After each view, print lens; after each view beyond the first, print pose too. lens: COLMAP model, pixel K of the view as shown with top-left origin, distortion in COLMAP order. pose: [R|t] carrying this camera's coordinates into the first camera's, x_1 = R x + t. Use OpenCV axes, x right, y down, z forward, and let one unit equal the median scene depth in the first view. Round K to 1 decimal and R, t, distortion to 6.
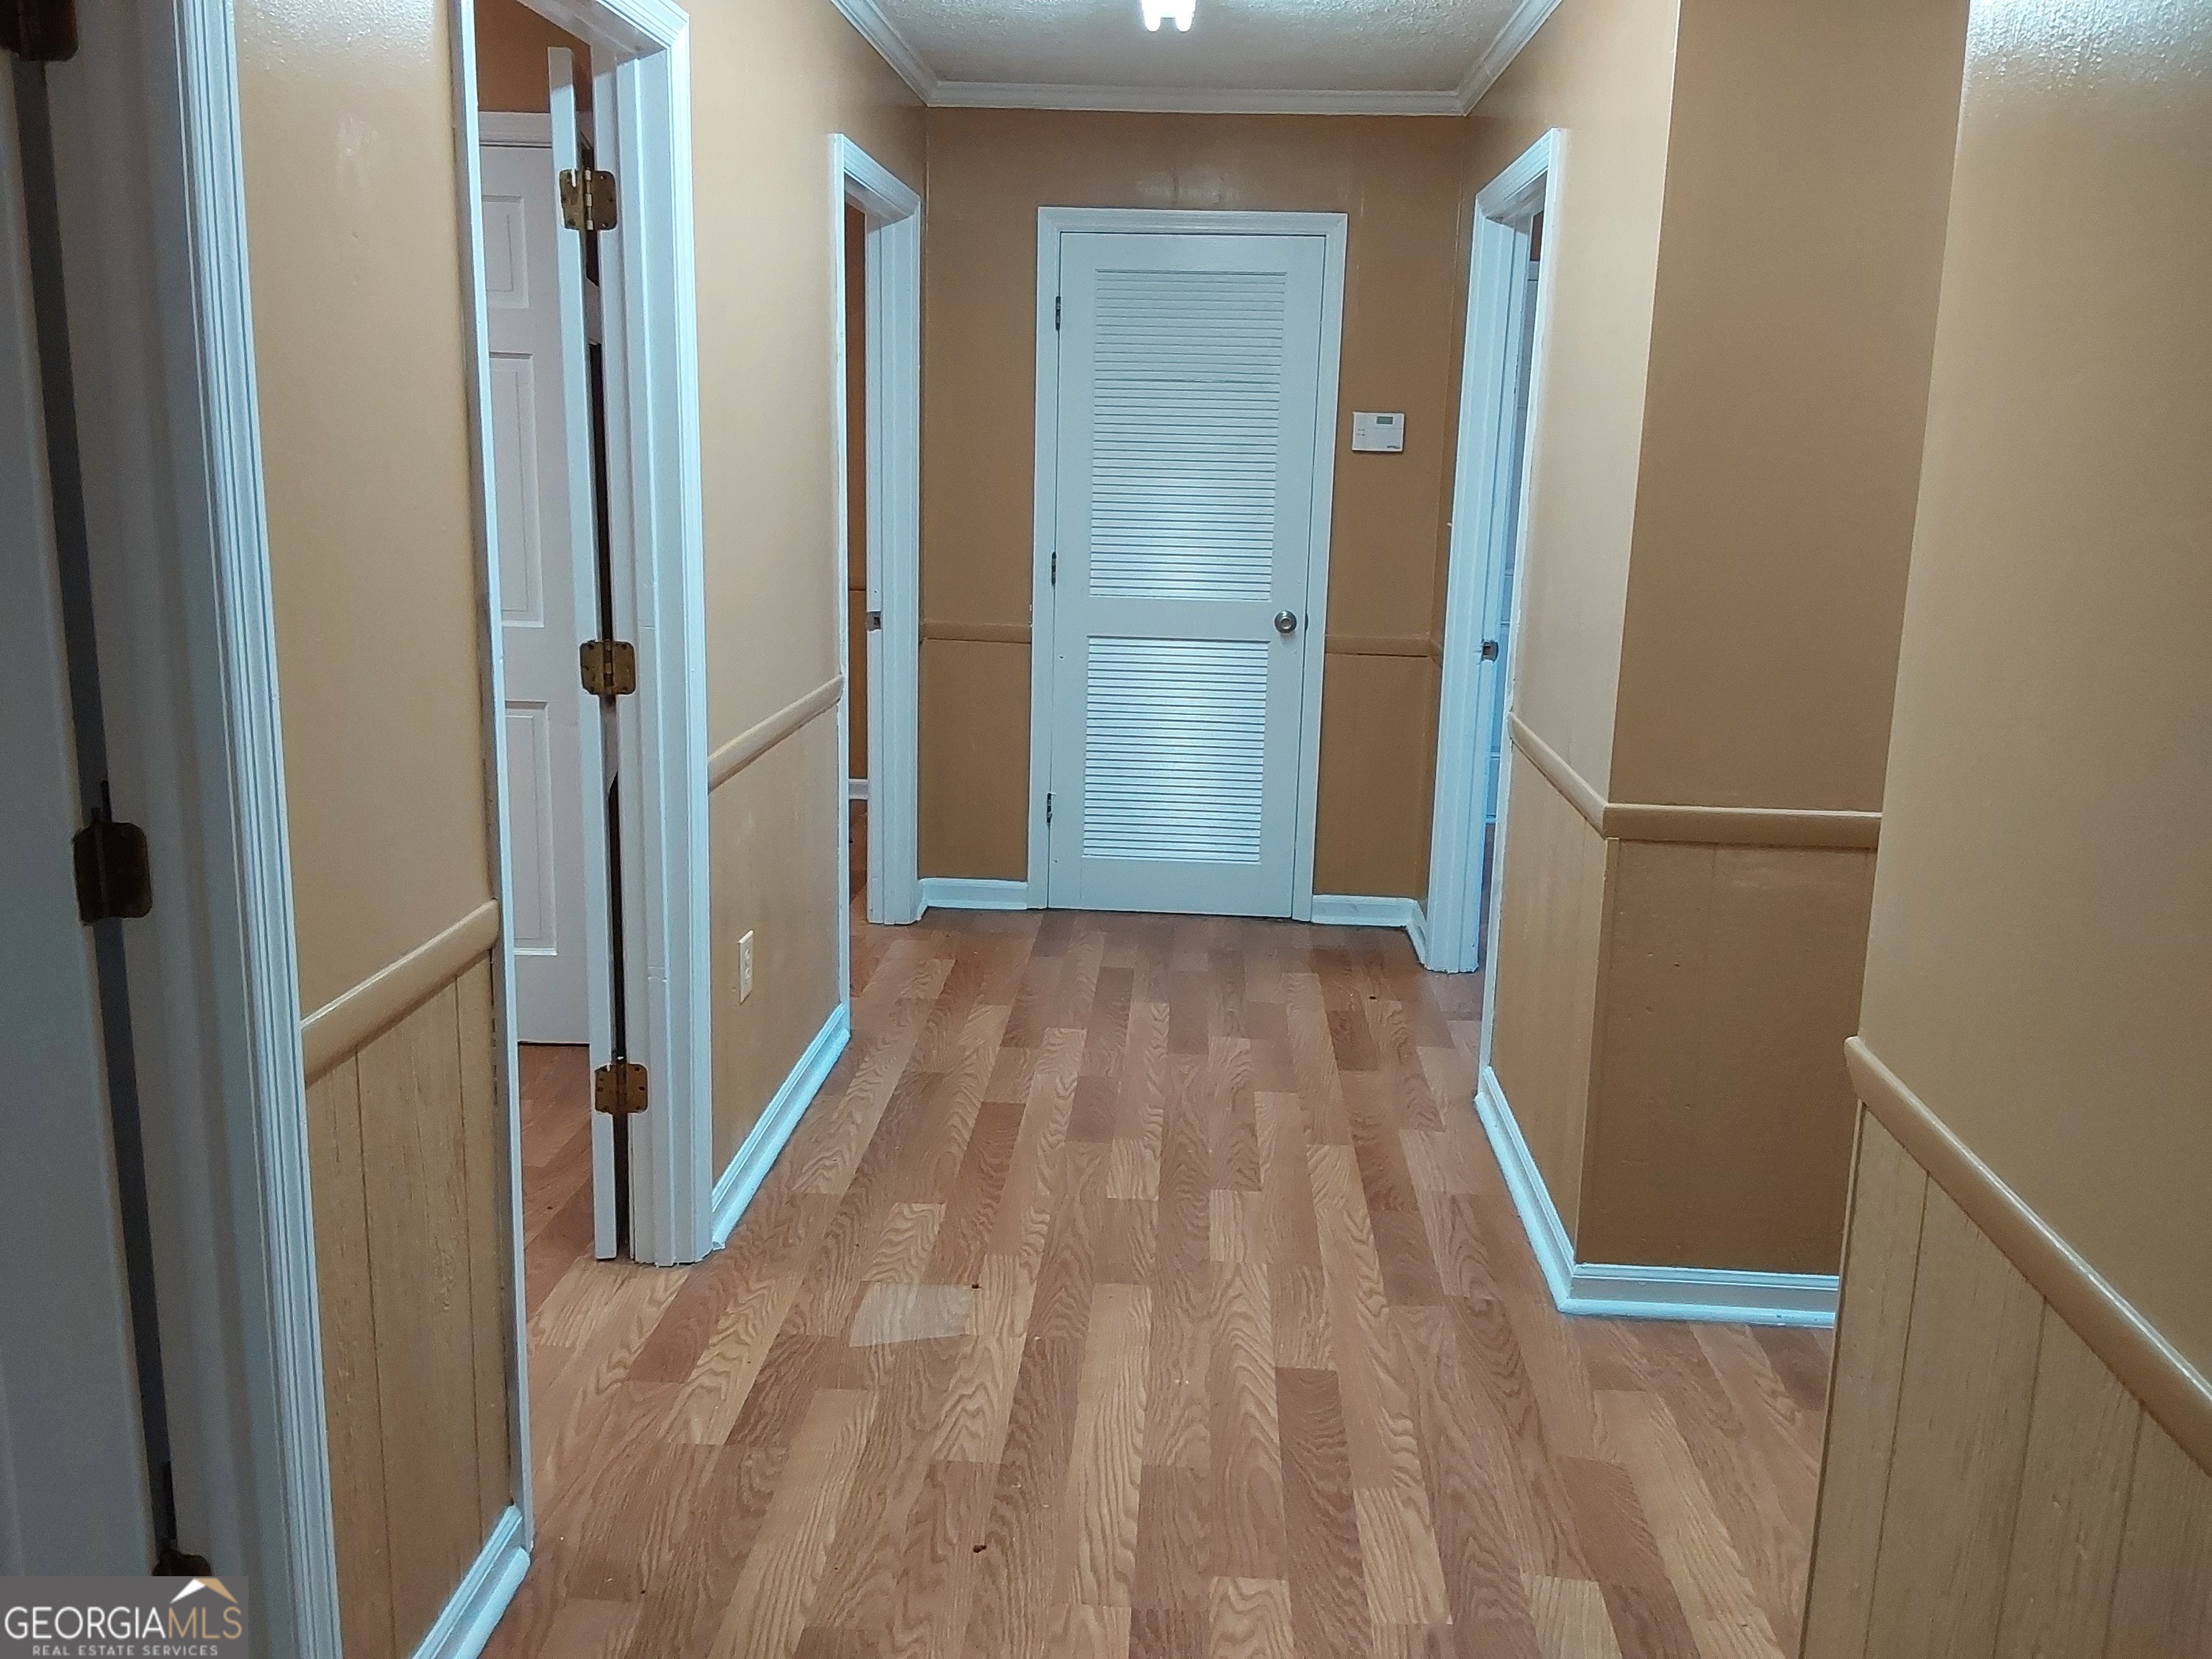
lens RADIAL K [[1789.3, 0, 1116.5], [0, 1789.3, 823.0], [0, 0, 1]] dist [0.086924, -0.108071]
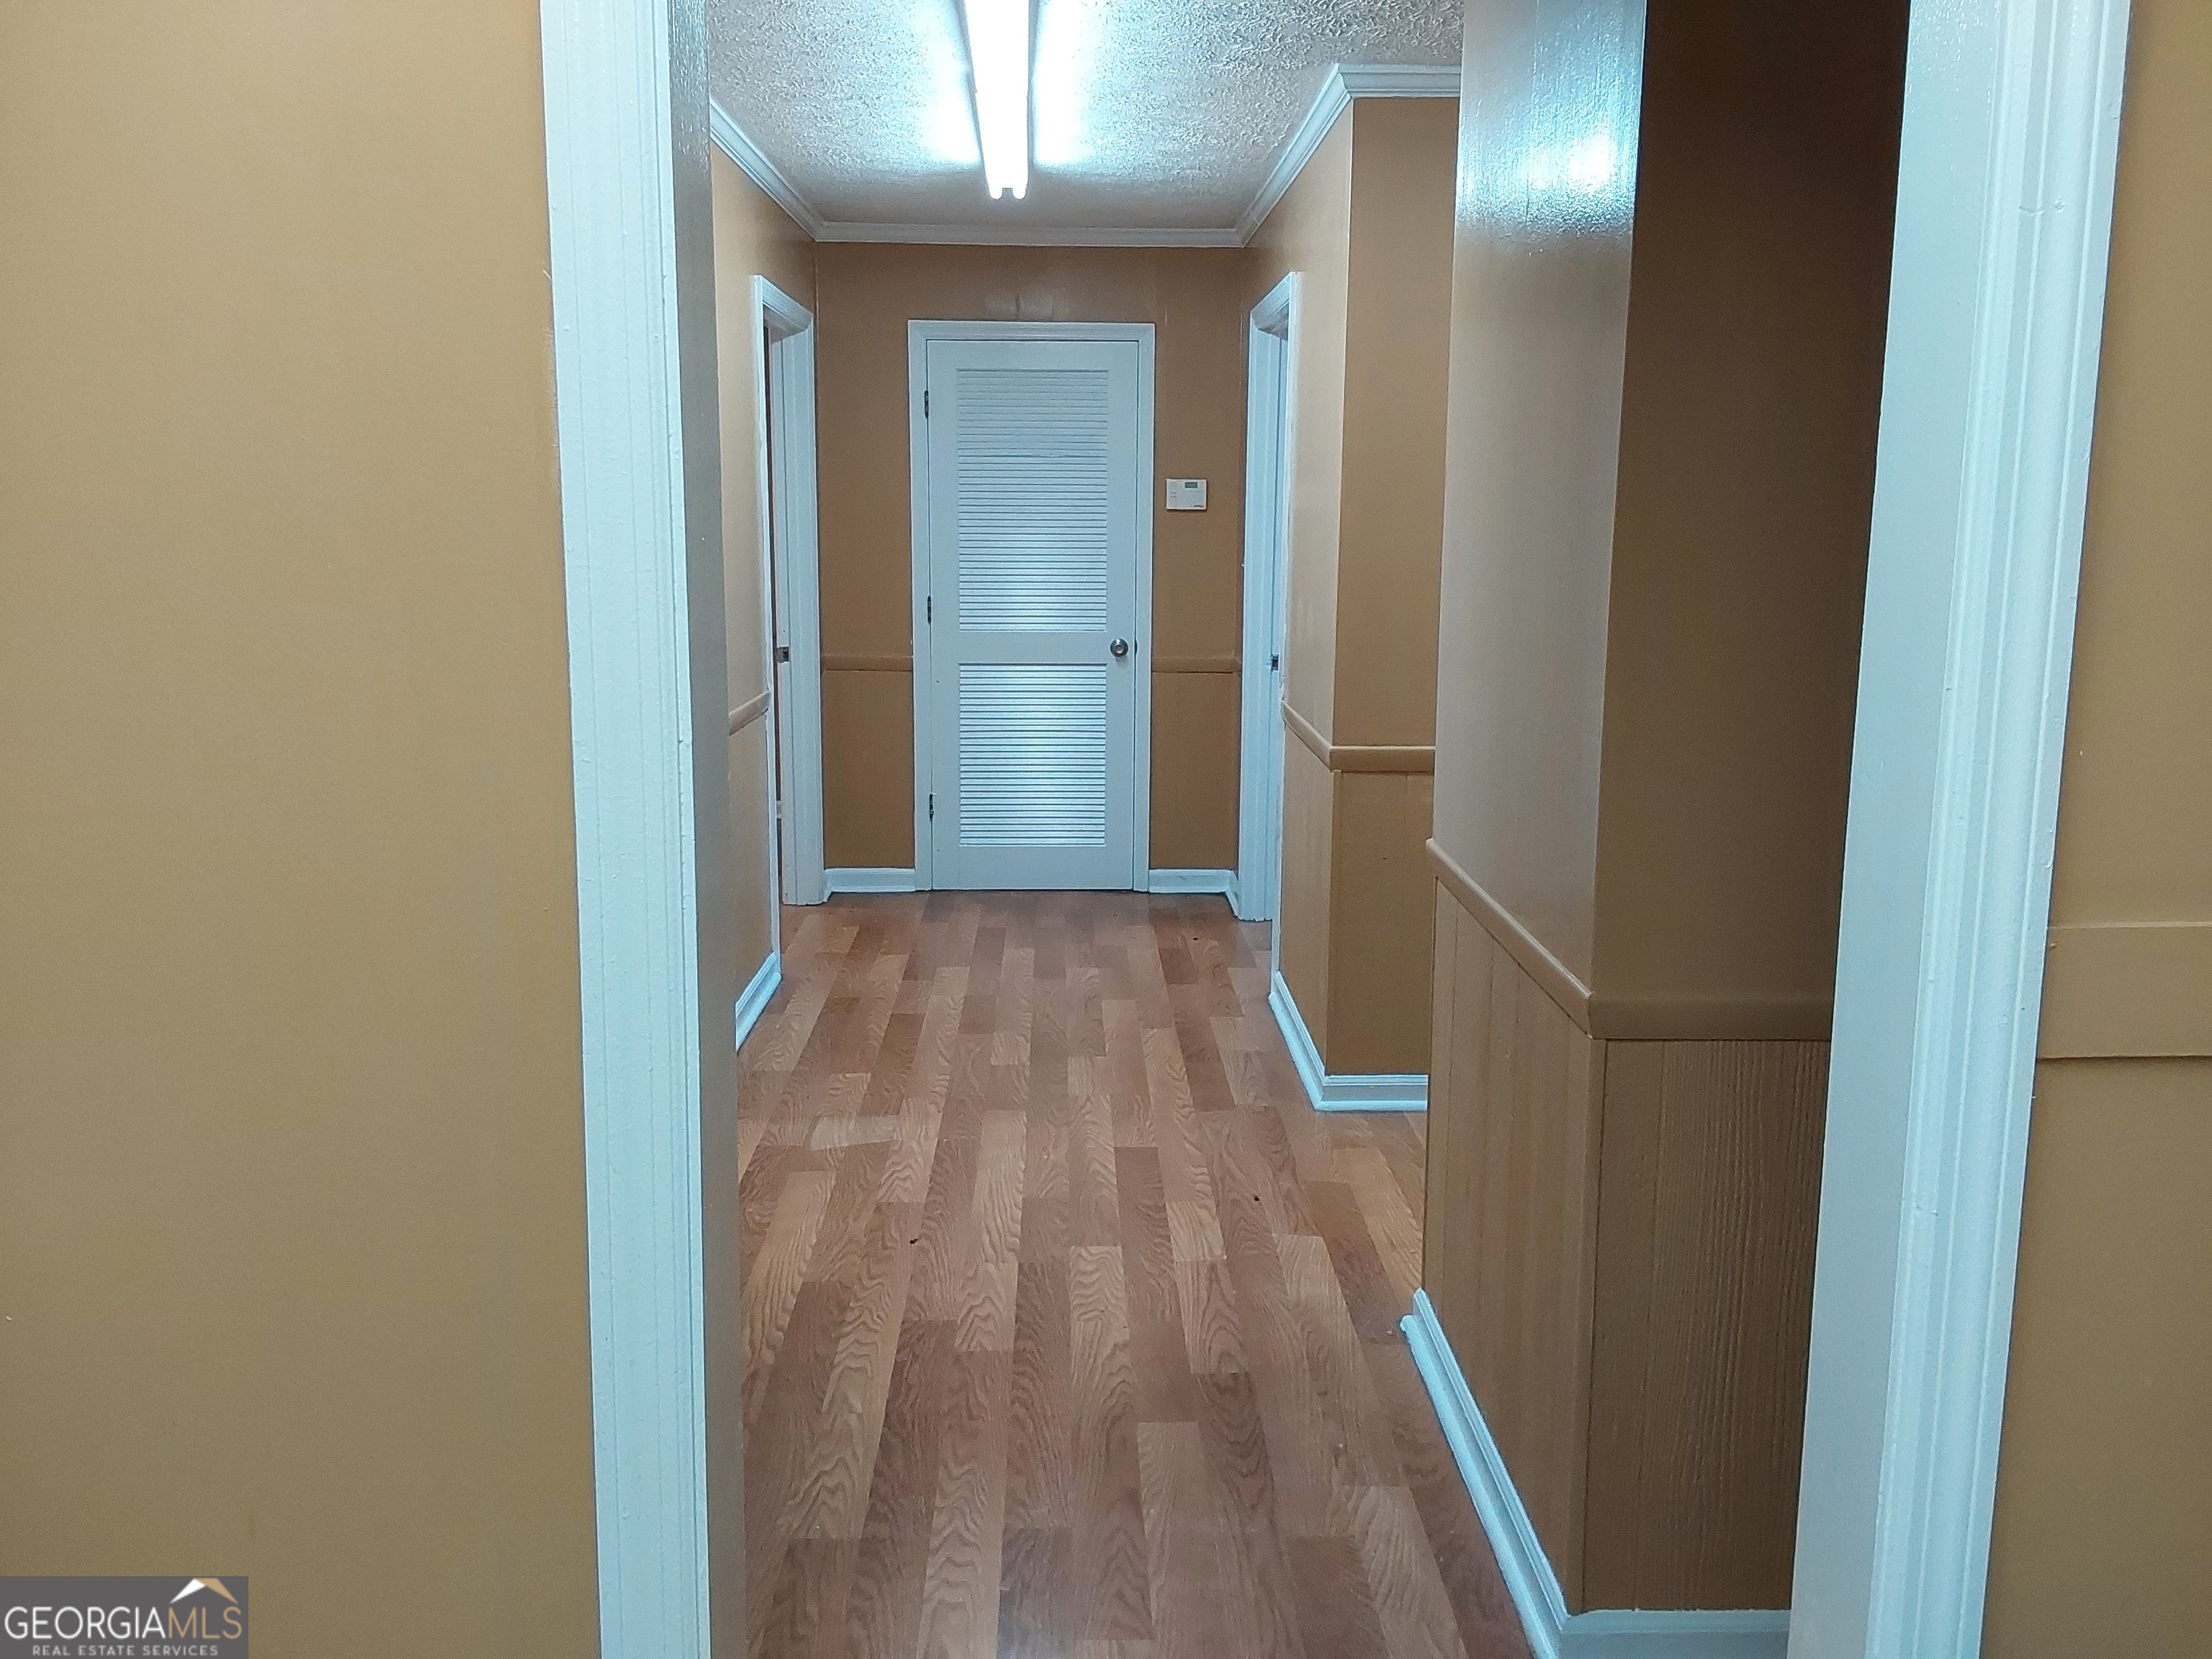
lens RADIAL K [[1789.3, 0, 1097.0], [0, 1789.3, 819.8], [0, 0, 1]] dist [0.086924, -0.108071]
pose [[0.997349, -0.031681, 0.065504, -0.007034], [0.034168, 0.998724, -0.037200, 0.065769], [-0.064242, 0.039340, 0.997159, -0.287853]]
